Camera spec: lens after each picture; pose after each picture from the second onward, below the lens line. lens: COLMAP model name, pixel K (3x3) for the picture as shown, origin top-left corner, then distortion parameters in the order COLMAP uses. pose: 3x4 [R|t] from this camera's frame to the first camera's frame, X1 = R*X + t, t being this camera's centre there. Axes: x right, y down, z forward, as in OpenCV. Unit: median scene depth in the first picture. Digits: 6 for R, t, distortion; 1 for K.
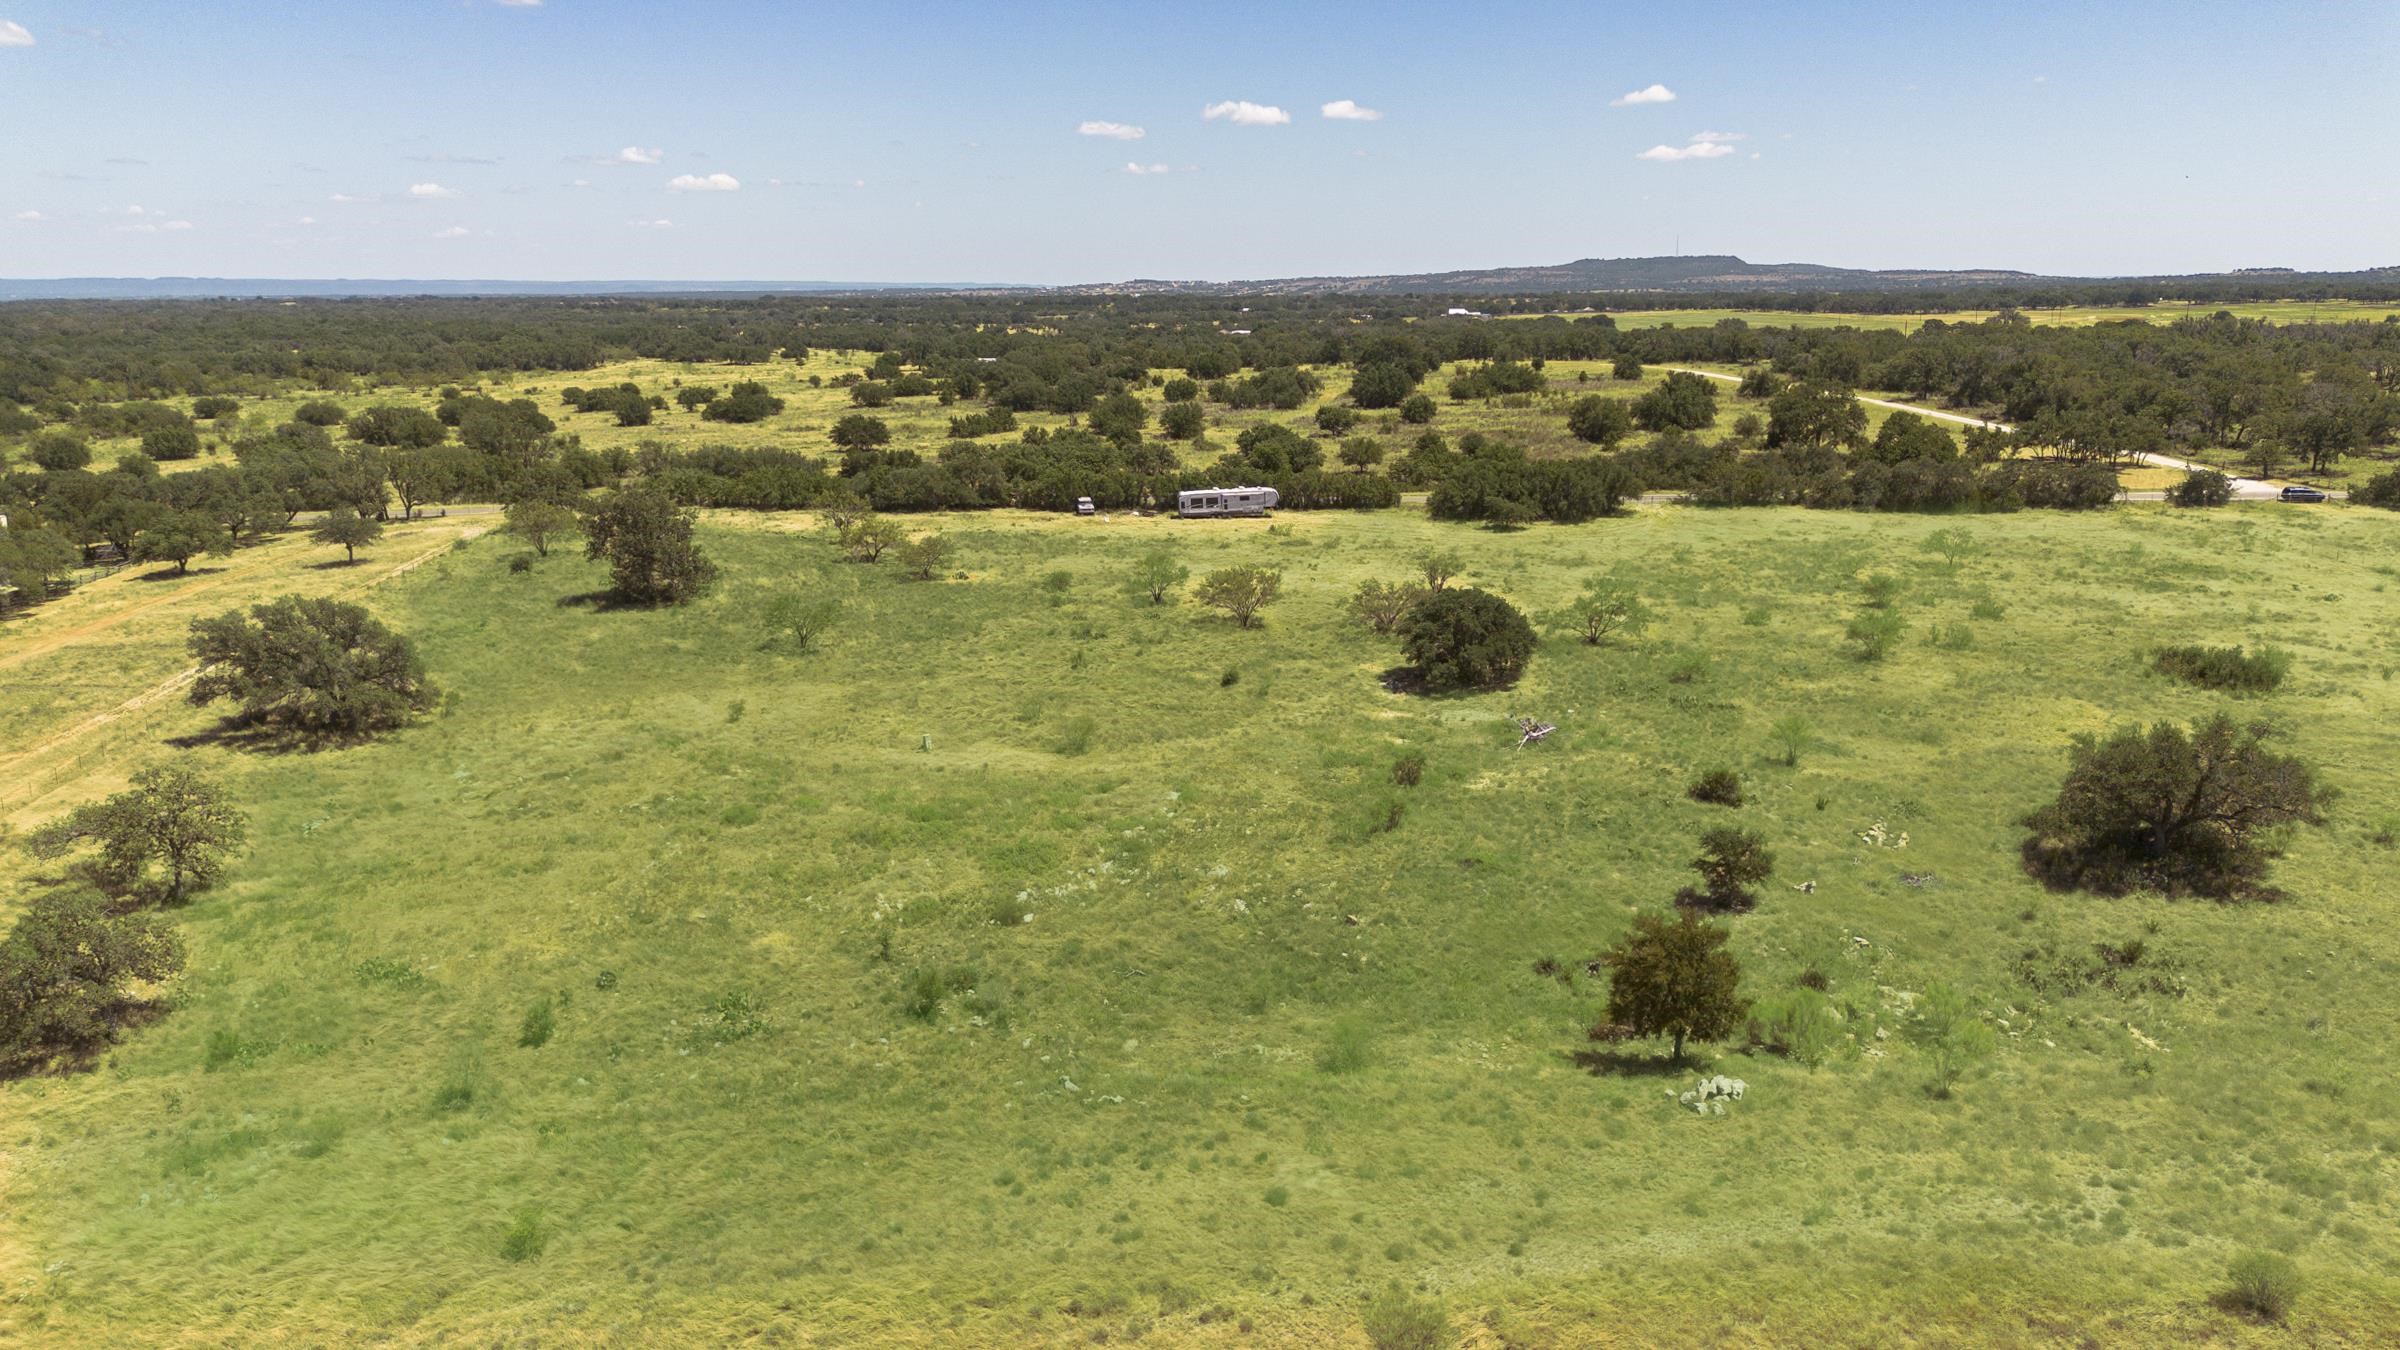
lens RADIAL K [[1731.5, 0, 1188.3], [0, 1731.5, 680.3], [0, 0, 1]] dist [0.054122, -0.047423]
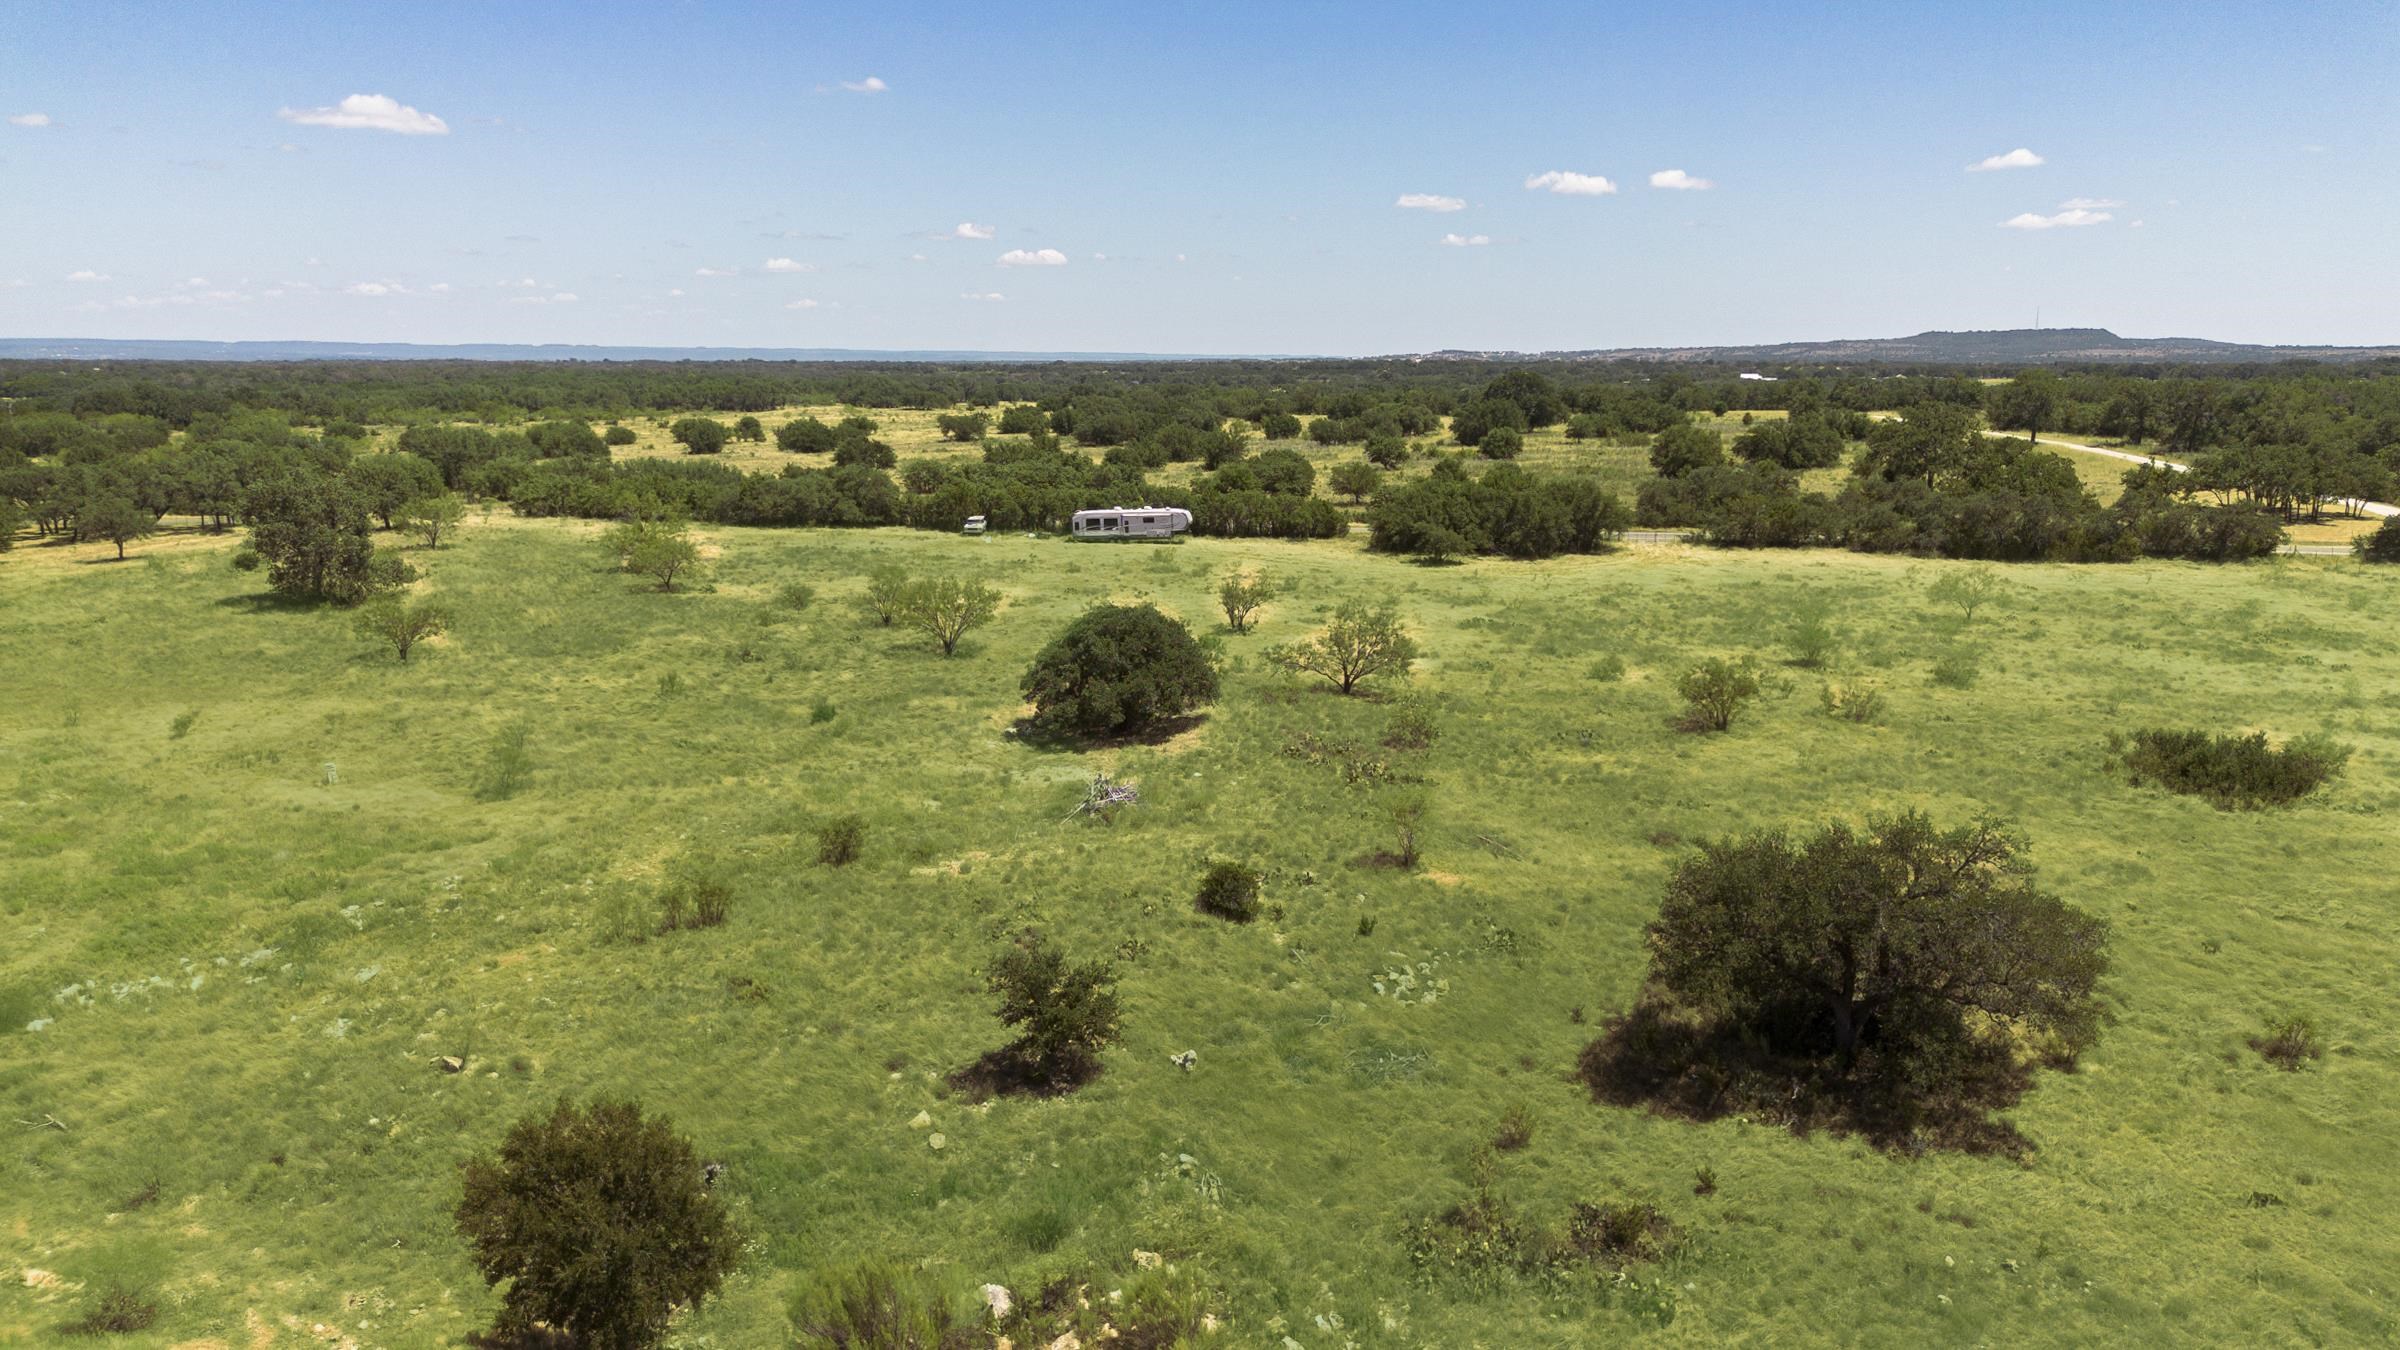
lens RADIAL K [[1731.5, 0, 1209.5], [0, 1731.5, 674.5], [0, 0, 1]] dist [0.054122, -0.047423]
pose [[0.983668, 0.039682, -0.175565, 0.207306], [-0.047656, 0.998004, -0.041437, 0.003339], [0.173571, 0.049127, 0.983595, 0.174185]]
